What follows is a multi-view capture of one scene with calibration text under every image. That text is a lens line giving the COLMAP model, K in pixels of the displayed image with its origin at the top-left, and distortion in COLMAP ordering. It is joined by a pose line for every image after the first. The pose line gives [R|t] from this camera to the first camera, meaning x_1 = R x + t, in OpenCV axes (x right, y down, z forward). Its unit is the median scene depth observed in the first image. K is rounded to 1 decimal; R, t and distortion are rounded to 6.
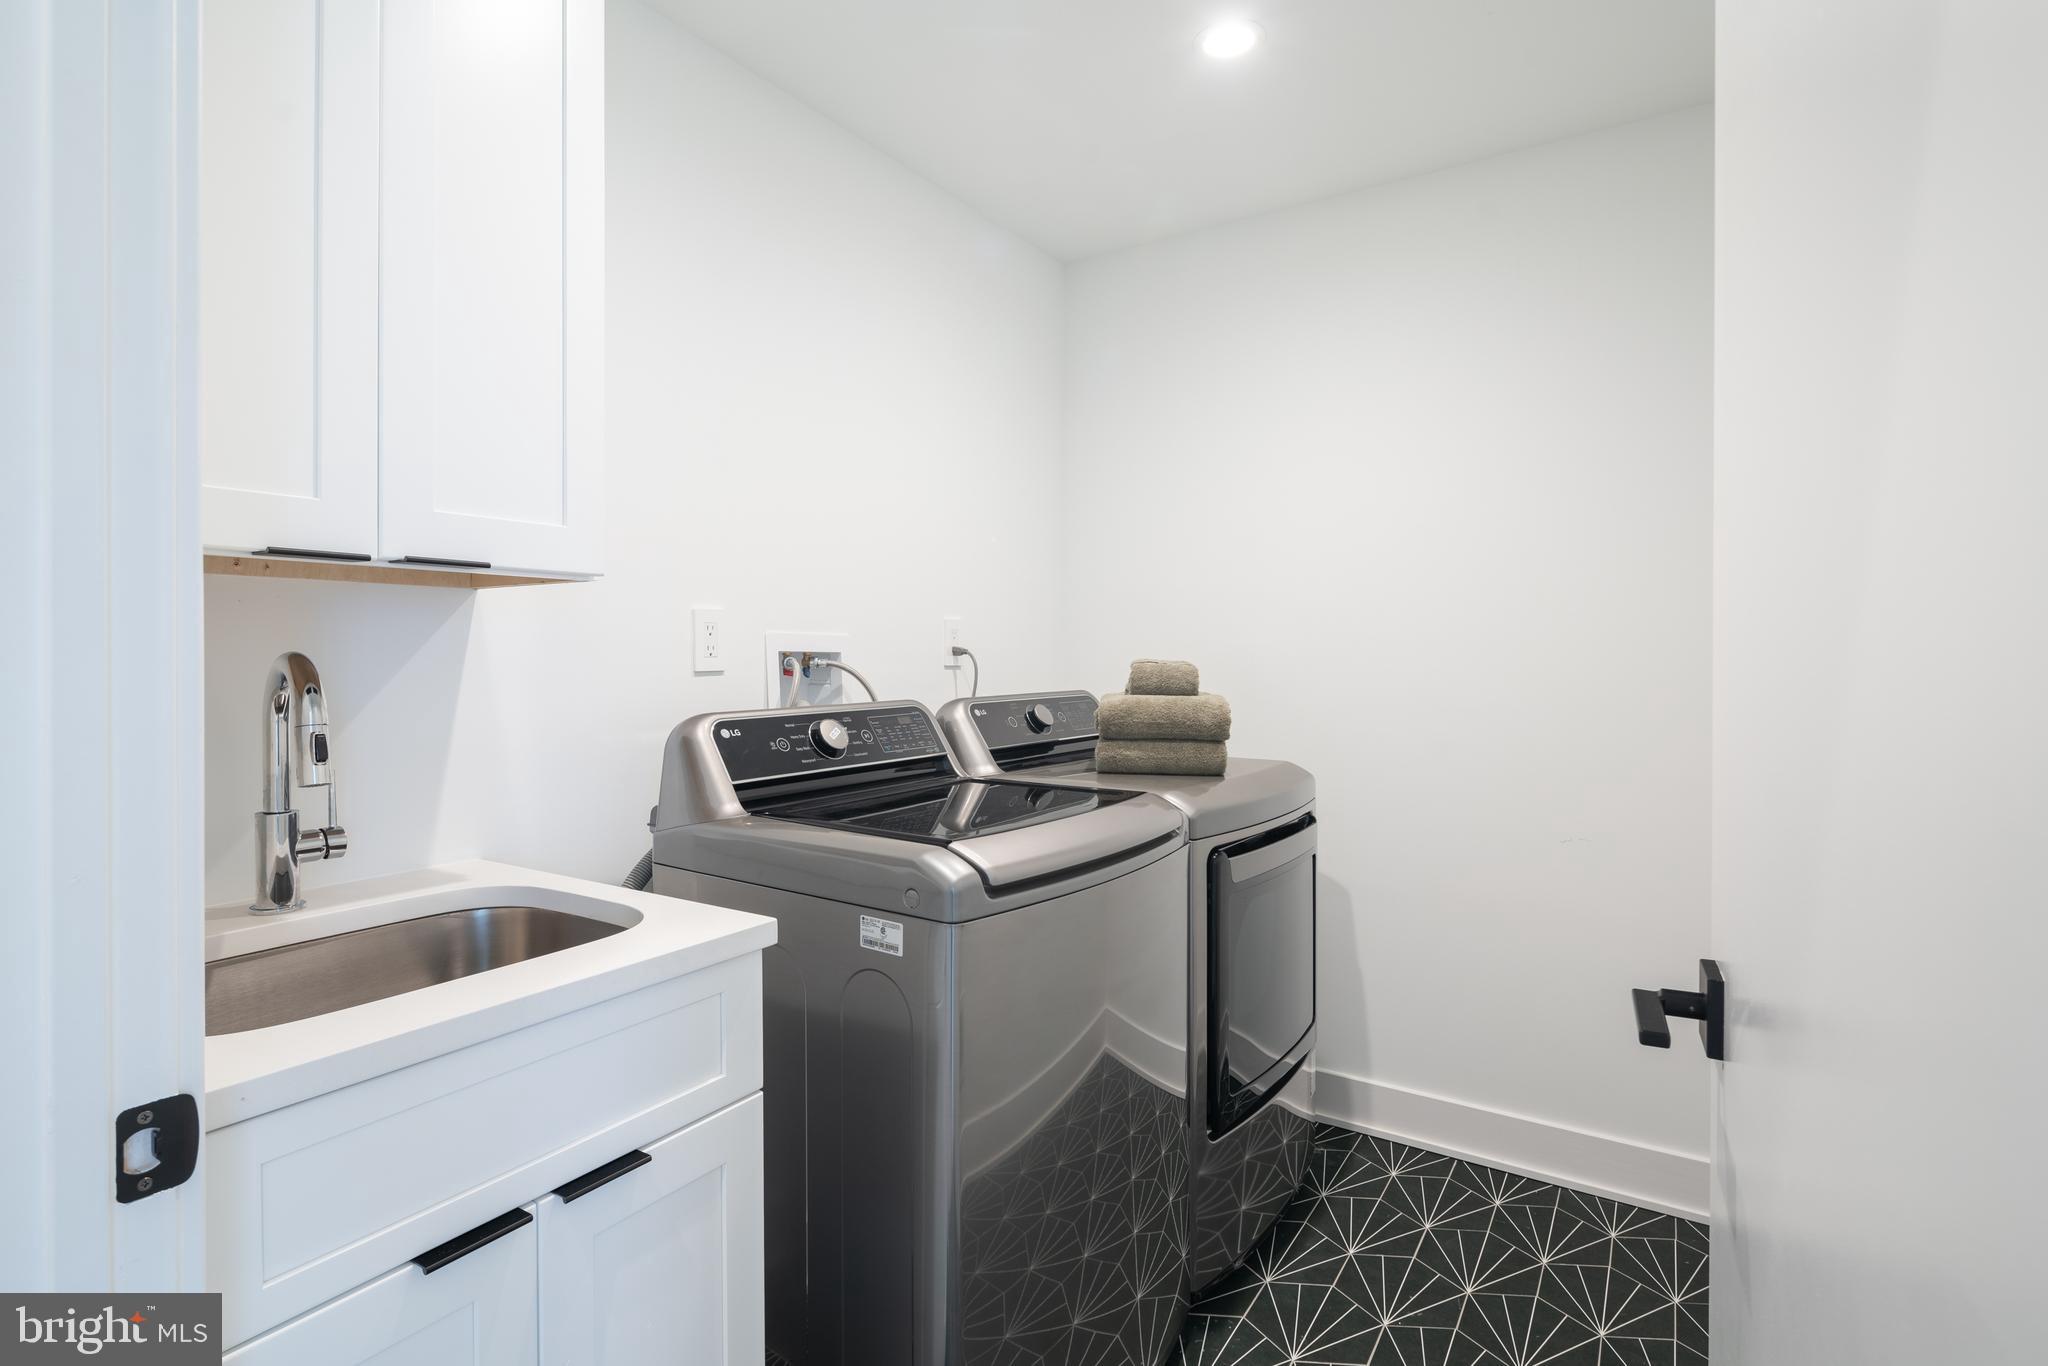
lens RADIAL K [[995.1, 0, 1012.0], [0, 995.1, 680.1], [0, 0, 1]] dist [0.002260, -0.001604]
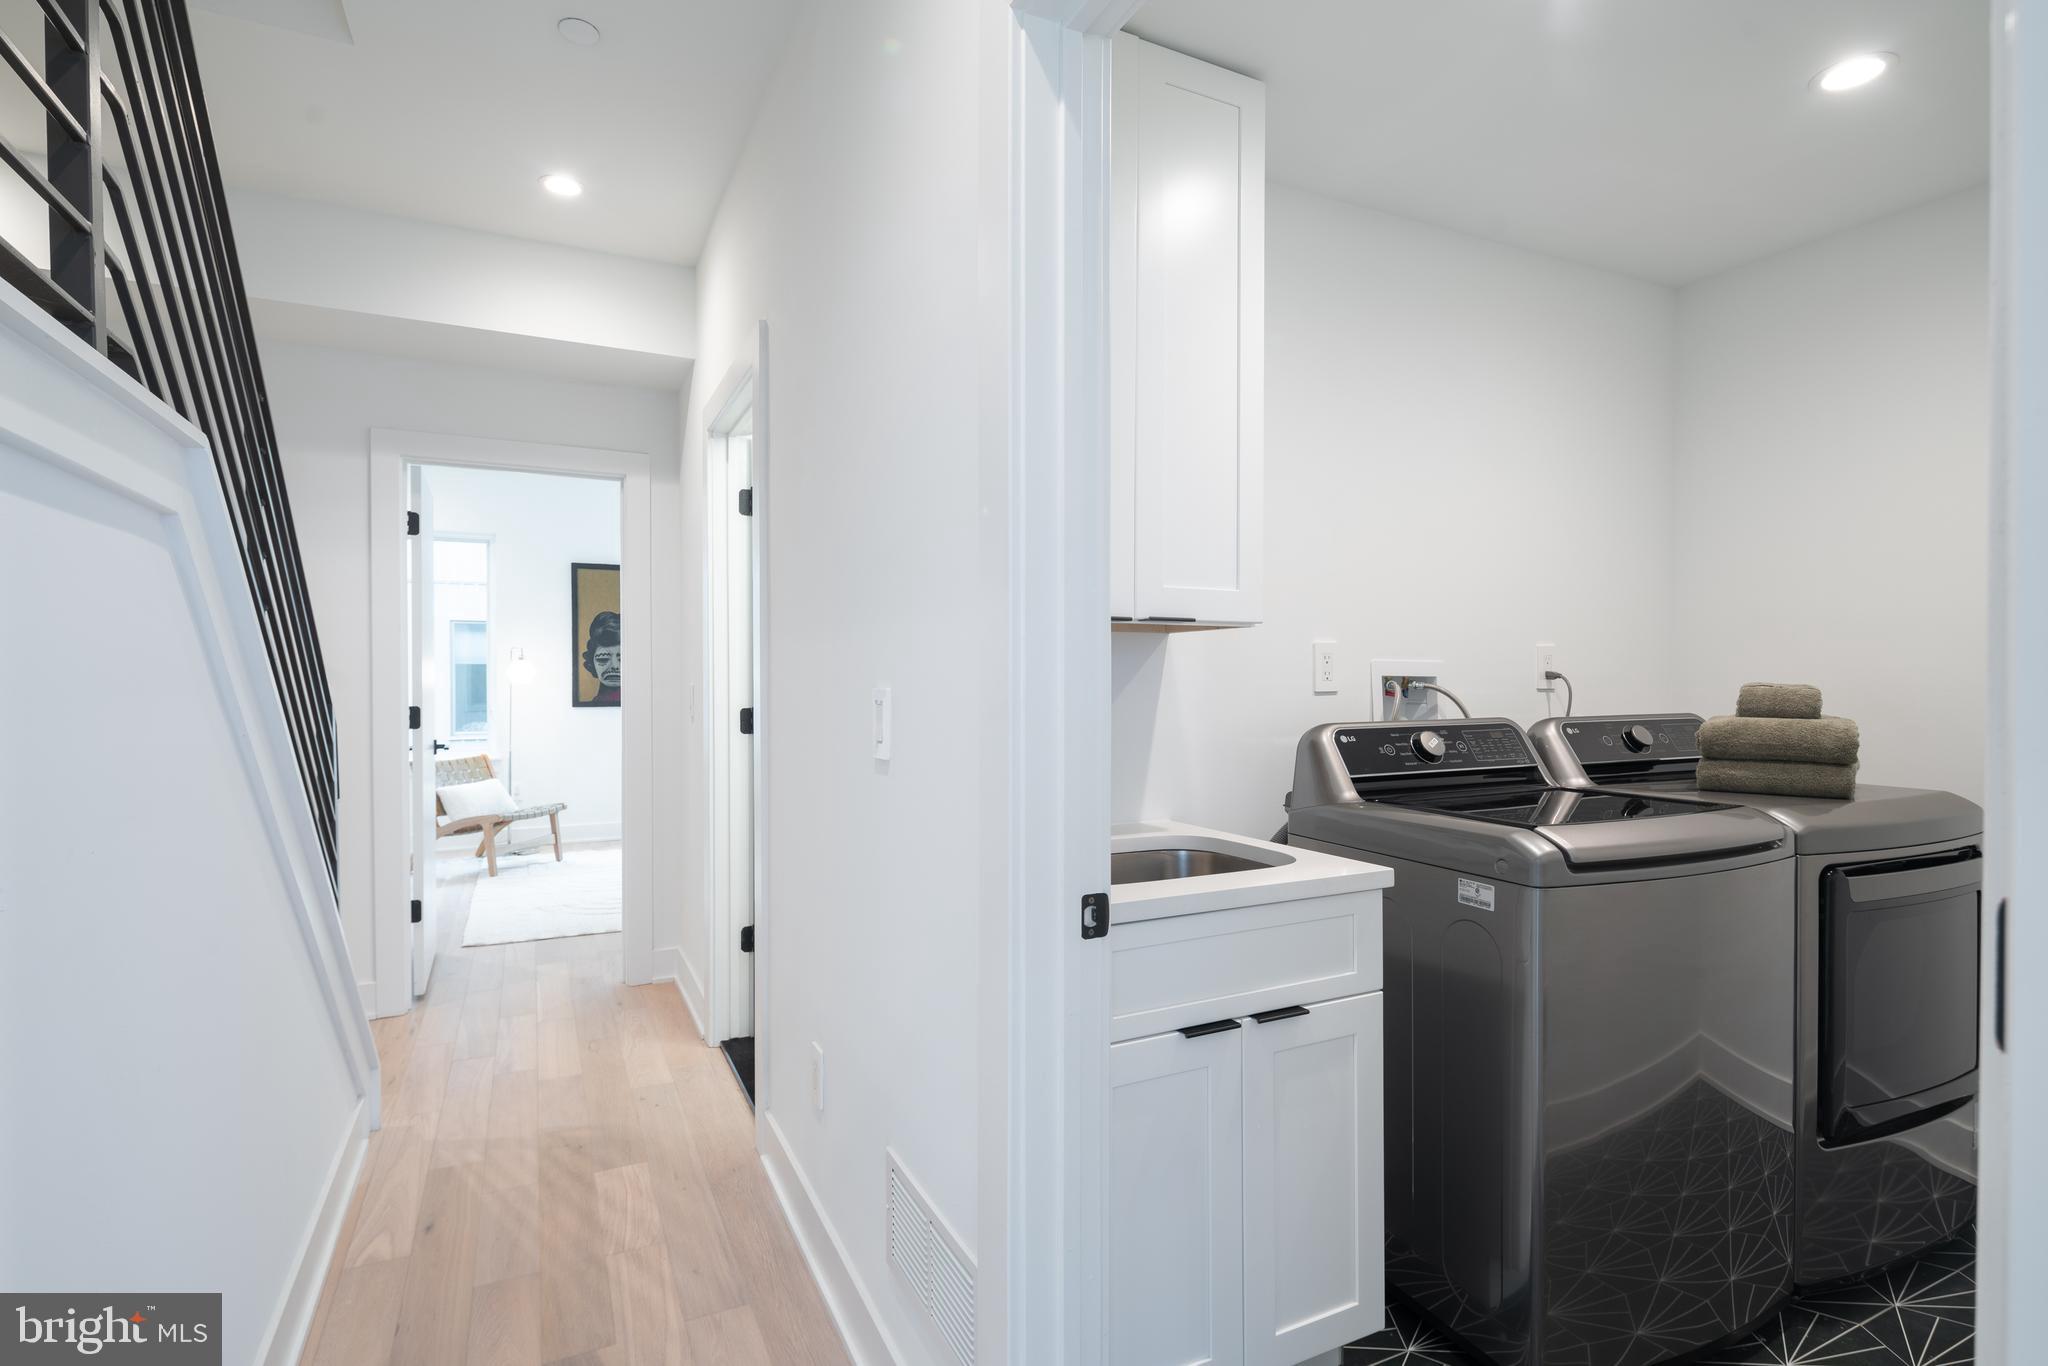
lens RADIAL K [[995.1, 0, 1006.8], [0, 995.1, 685.7], [0, 0, 1]] dist [0.002260, -0.001604]
pose [[0.845307, 0.003128, -0.534271, 0.034204], [-0.013545, 0.999787, -0.015577, 0.010040], [0.534108, 0.020404, 0.845170, -0.331329]]
